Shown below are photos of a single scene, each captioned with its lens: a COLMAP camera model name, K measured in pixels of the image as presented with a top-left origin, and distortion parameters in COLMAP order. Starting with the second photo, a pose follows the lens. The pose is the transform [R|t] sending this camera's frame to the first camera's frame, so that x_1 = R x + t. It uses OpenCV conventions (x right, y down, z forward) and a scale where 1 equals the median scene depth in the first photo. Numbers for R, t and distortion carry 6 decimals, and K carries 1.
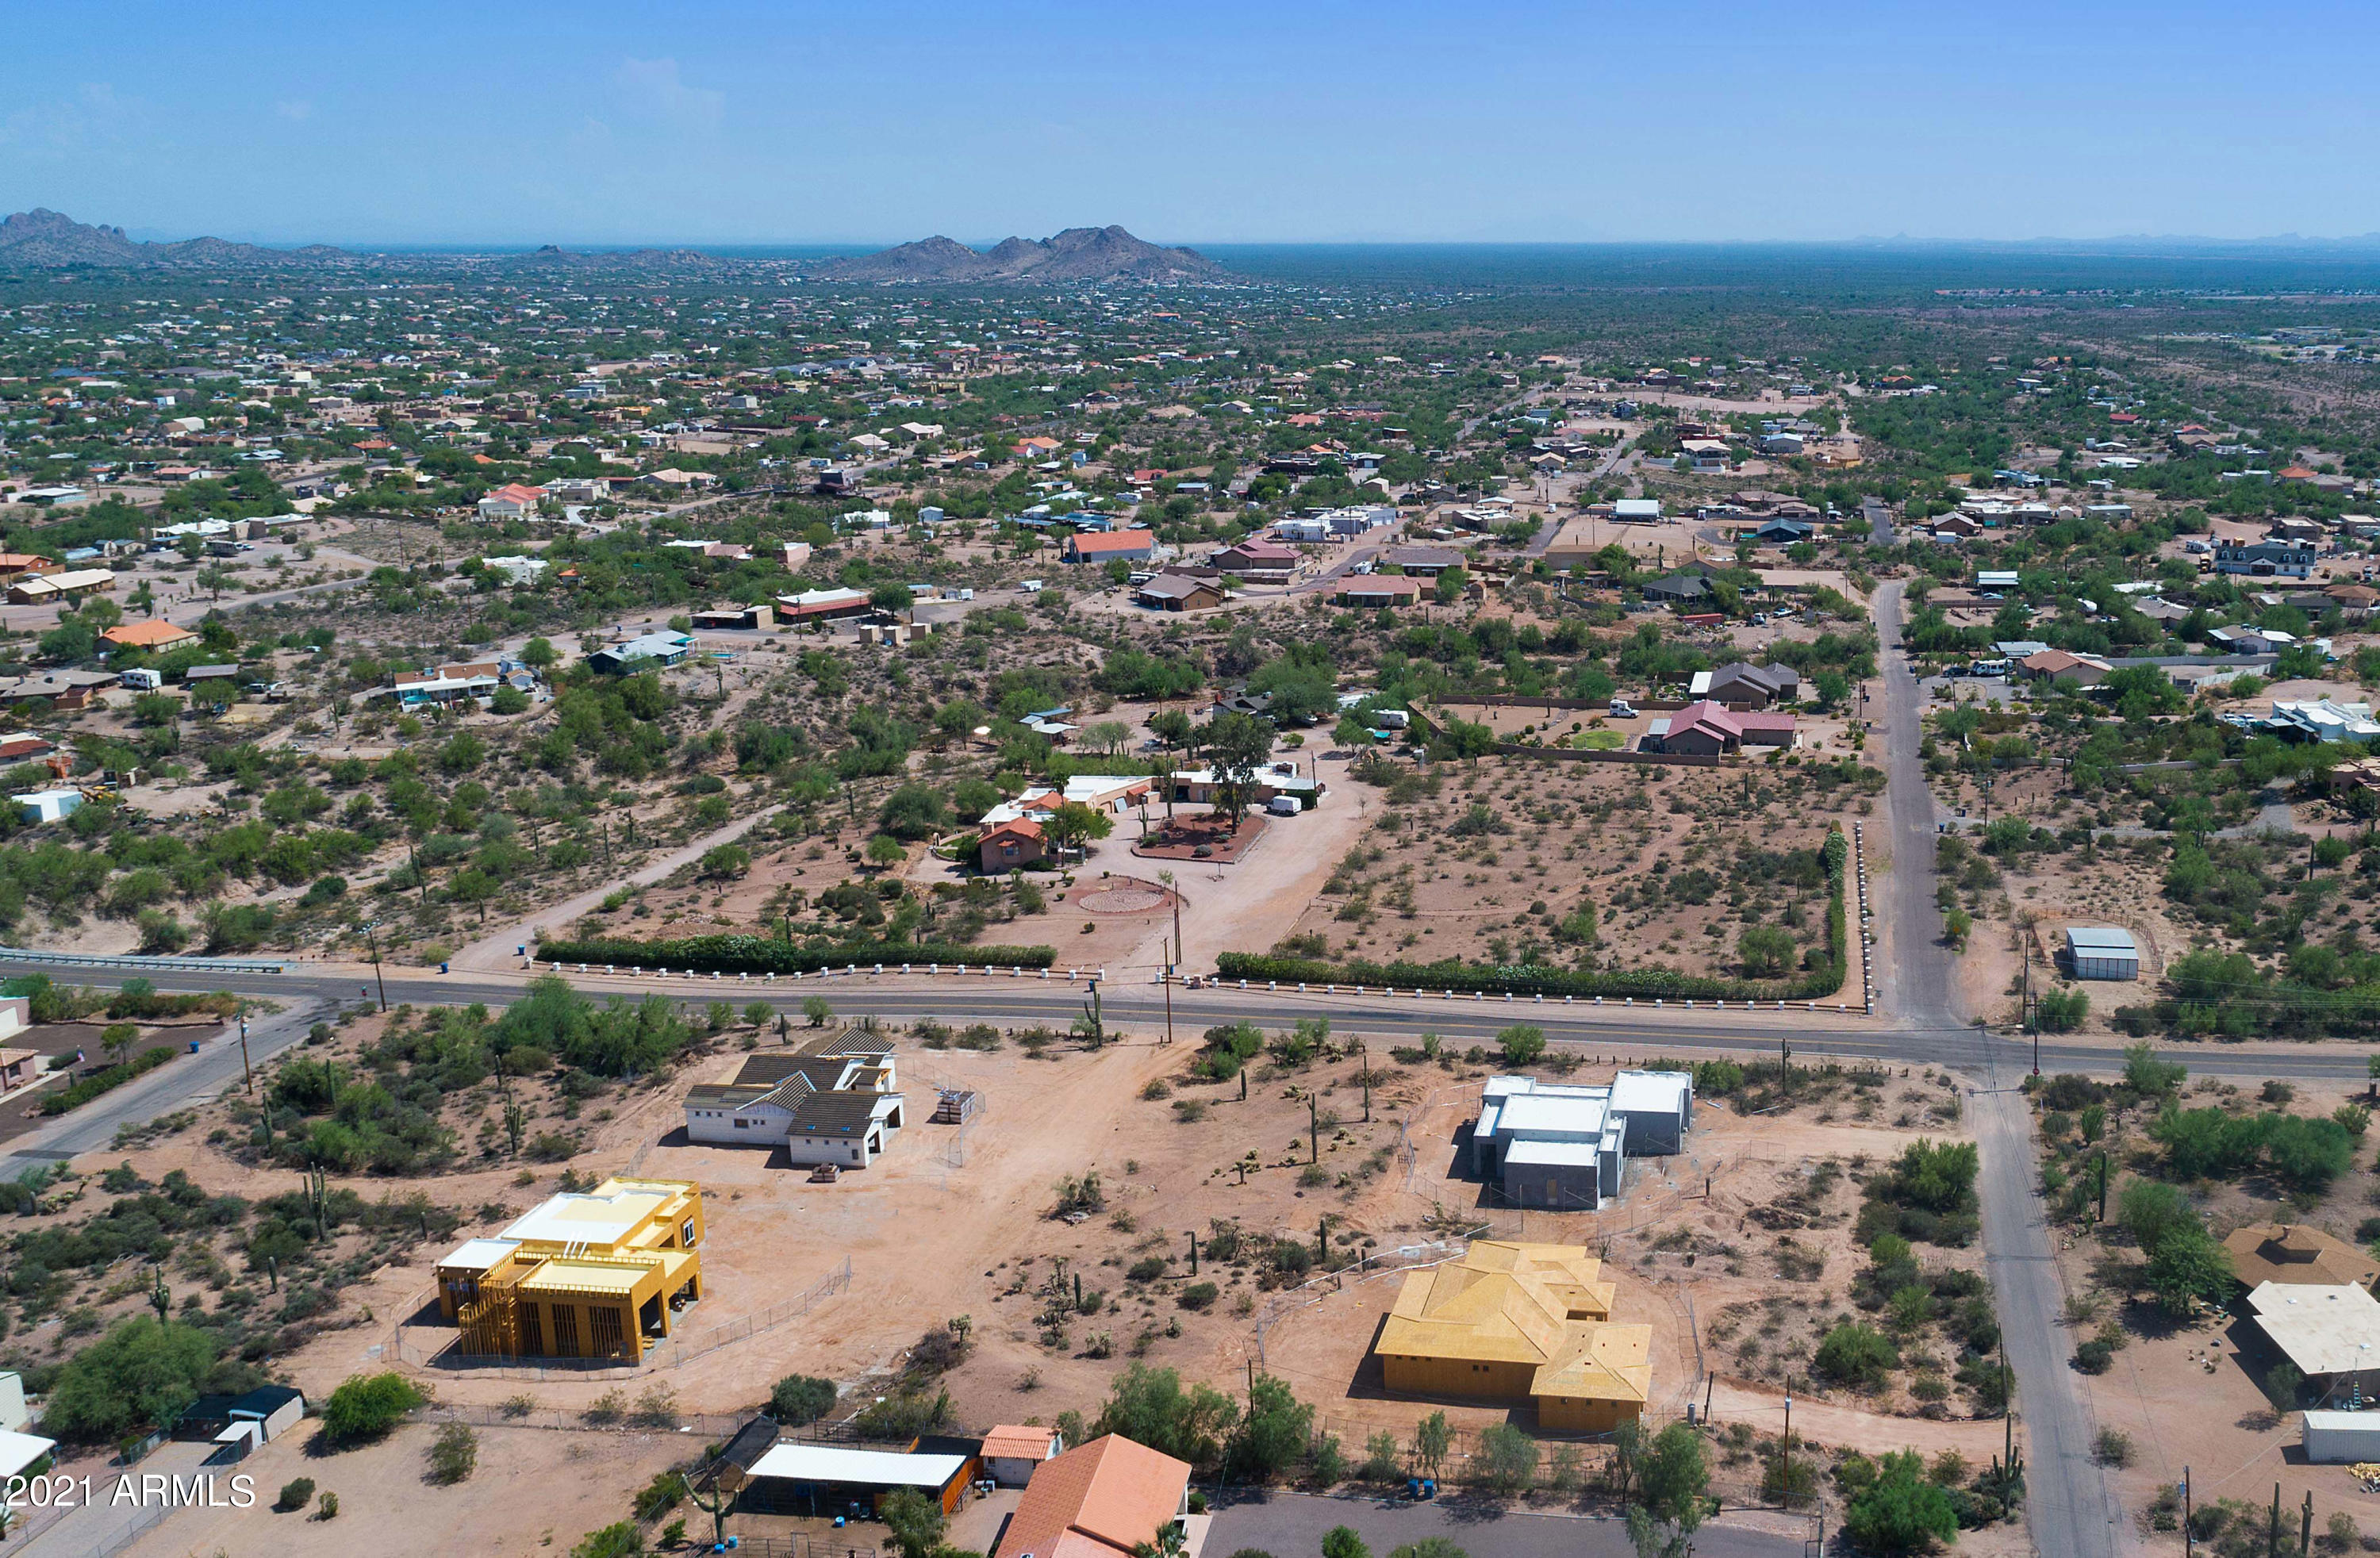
lens RADIAL K [[2202.1, 0, 1540.3], [0, 2202.1, 785.2], [0, 0, 1]] dist [-0.005624, 0.013140]
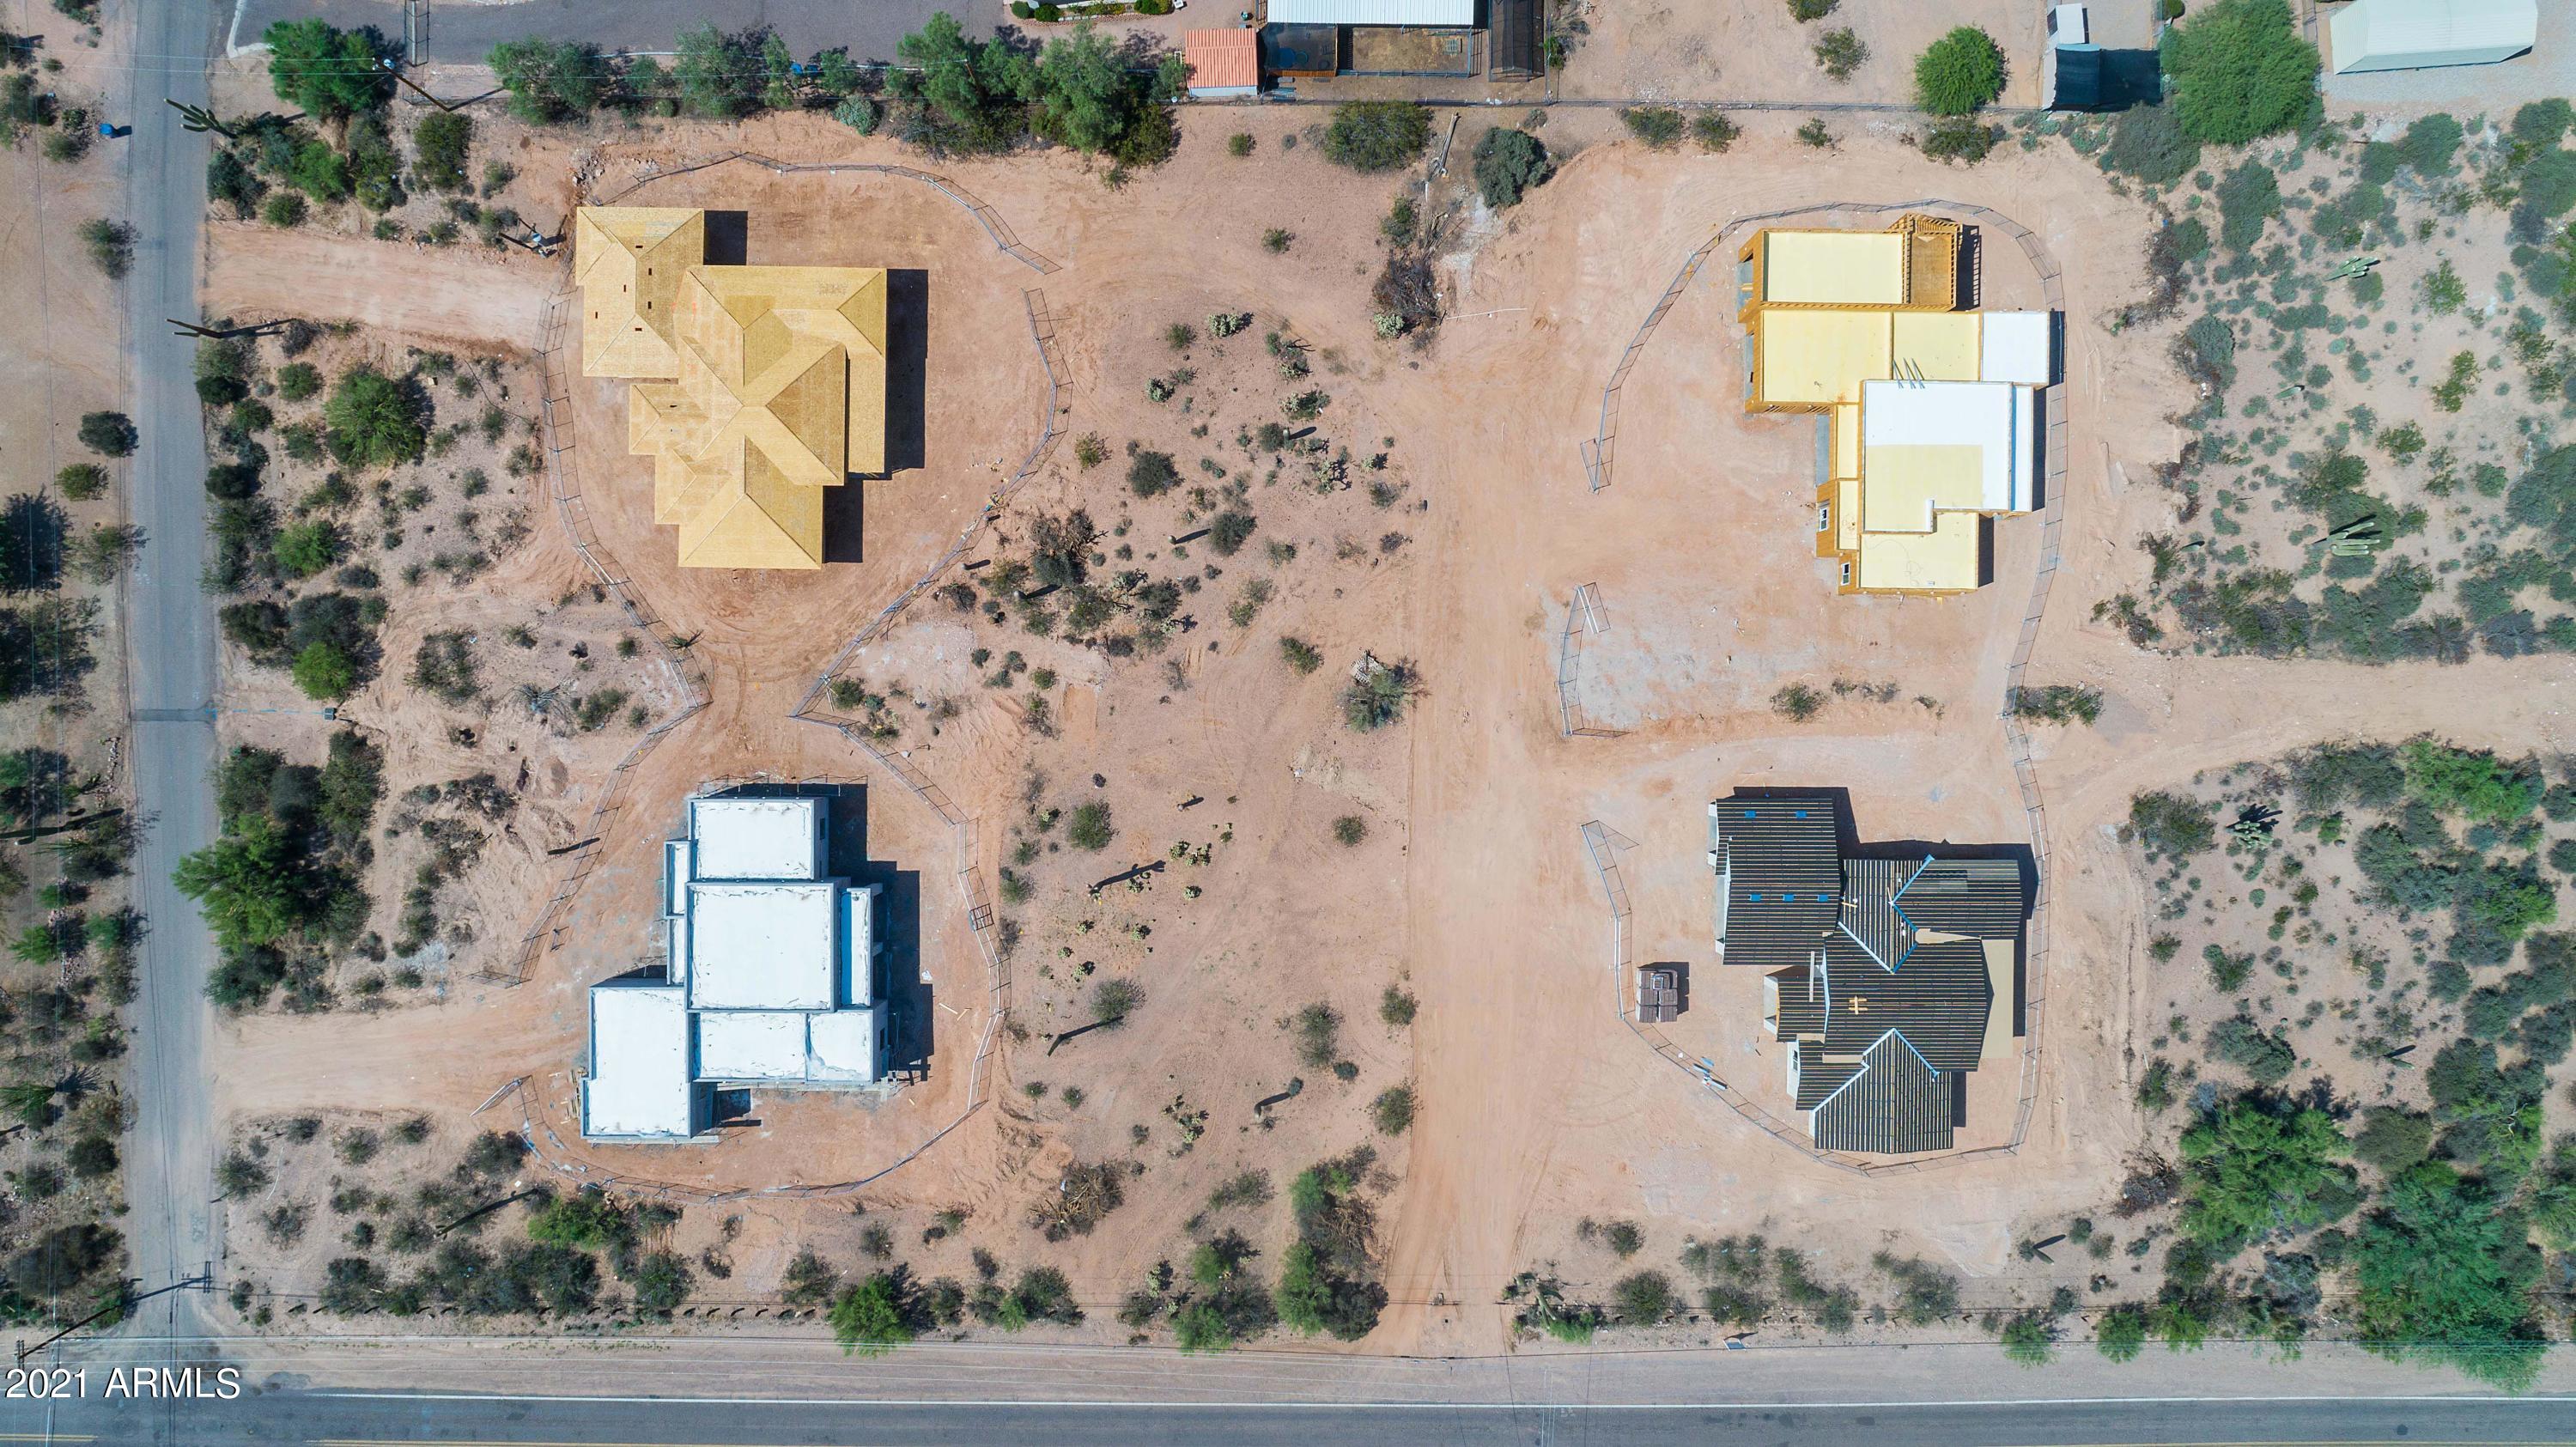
lens RADIAL K [[1726.5, 0, 1291.6], [0, 1726.5, 729.4], [0, 0, 1]] dist [-0.017539, 0.009312]
pose [[-0.992562, 0.121728, 0.001454, -0.168025], [-0.030106, -0.257023, 0.965936, -0.362459], [0.117955, 0.958708, 0.258776, 0.791900]]
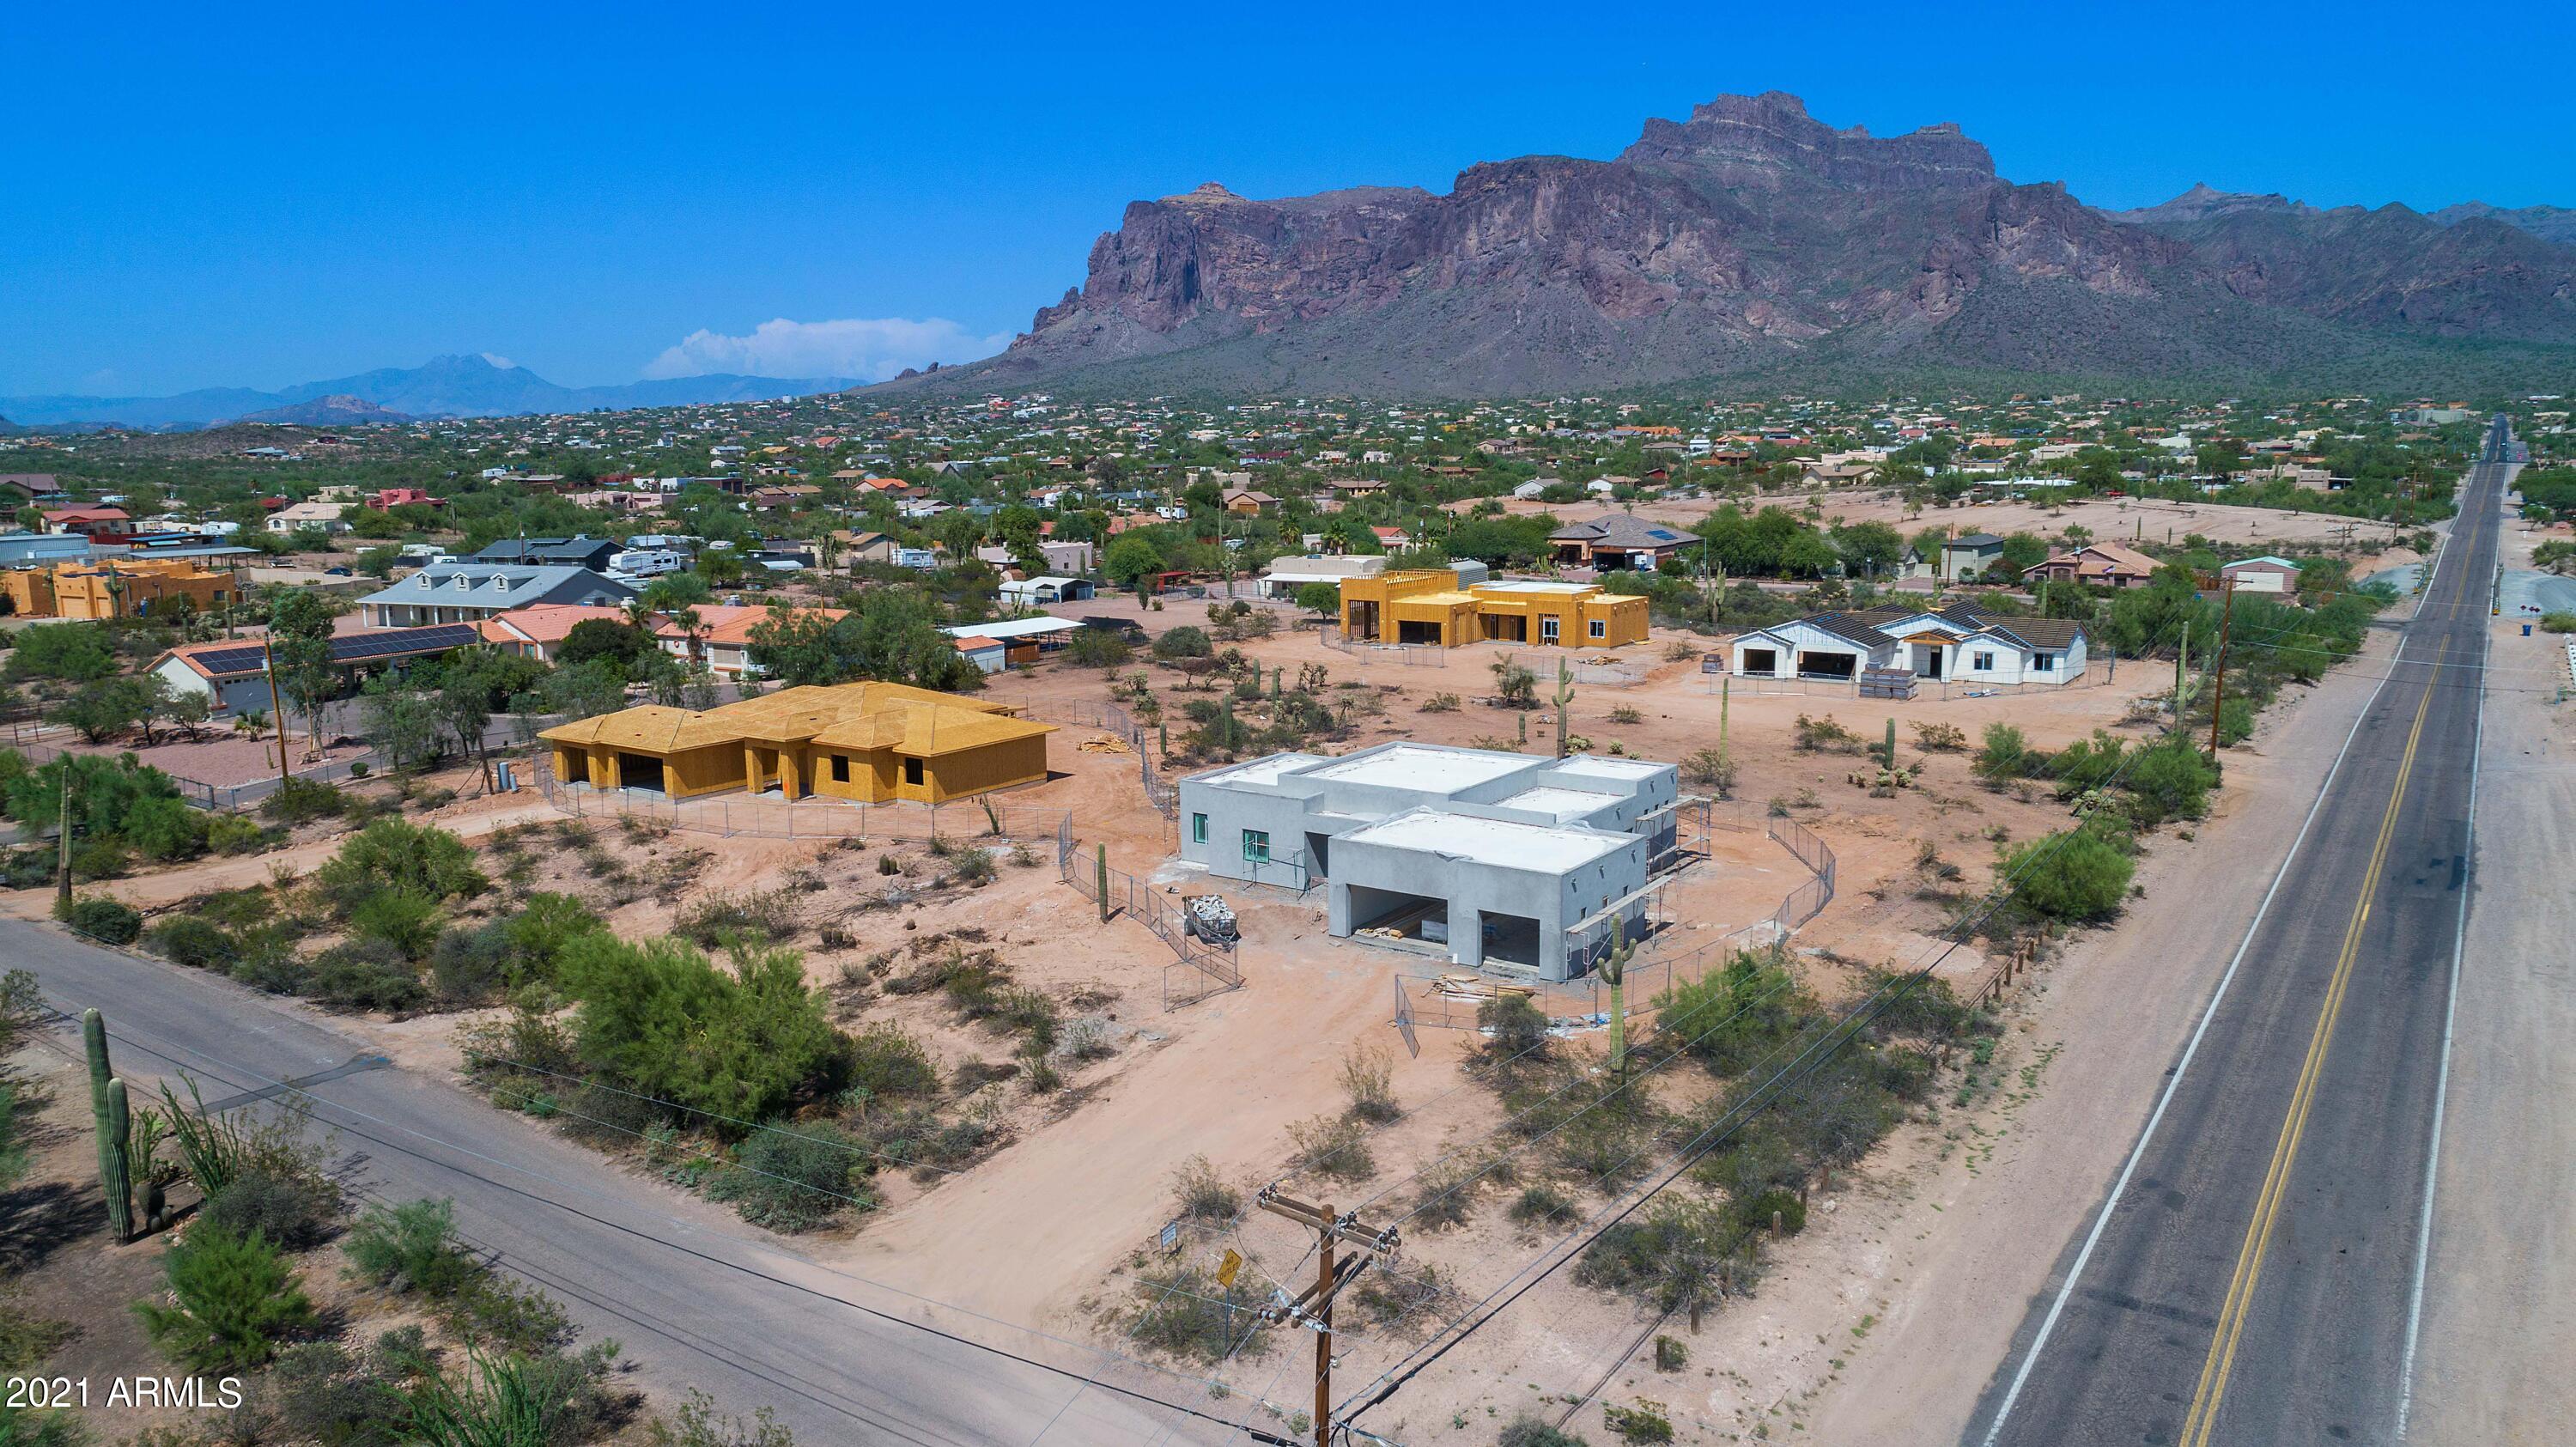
lens RADIAL K [[1726.5, 0, 1291.6], [0, 1726.5, 729.4], [0, 0, 1]] dist [-0.017539, 0.009312]
pose [[-0.464712, 0.158007, -0.871250, 0.336522], [-0.204317, 0.938262, 0.279139, 0.043306], [0.861567, 0.307731, -0.403738, 1.099352]]
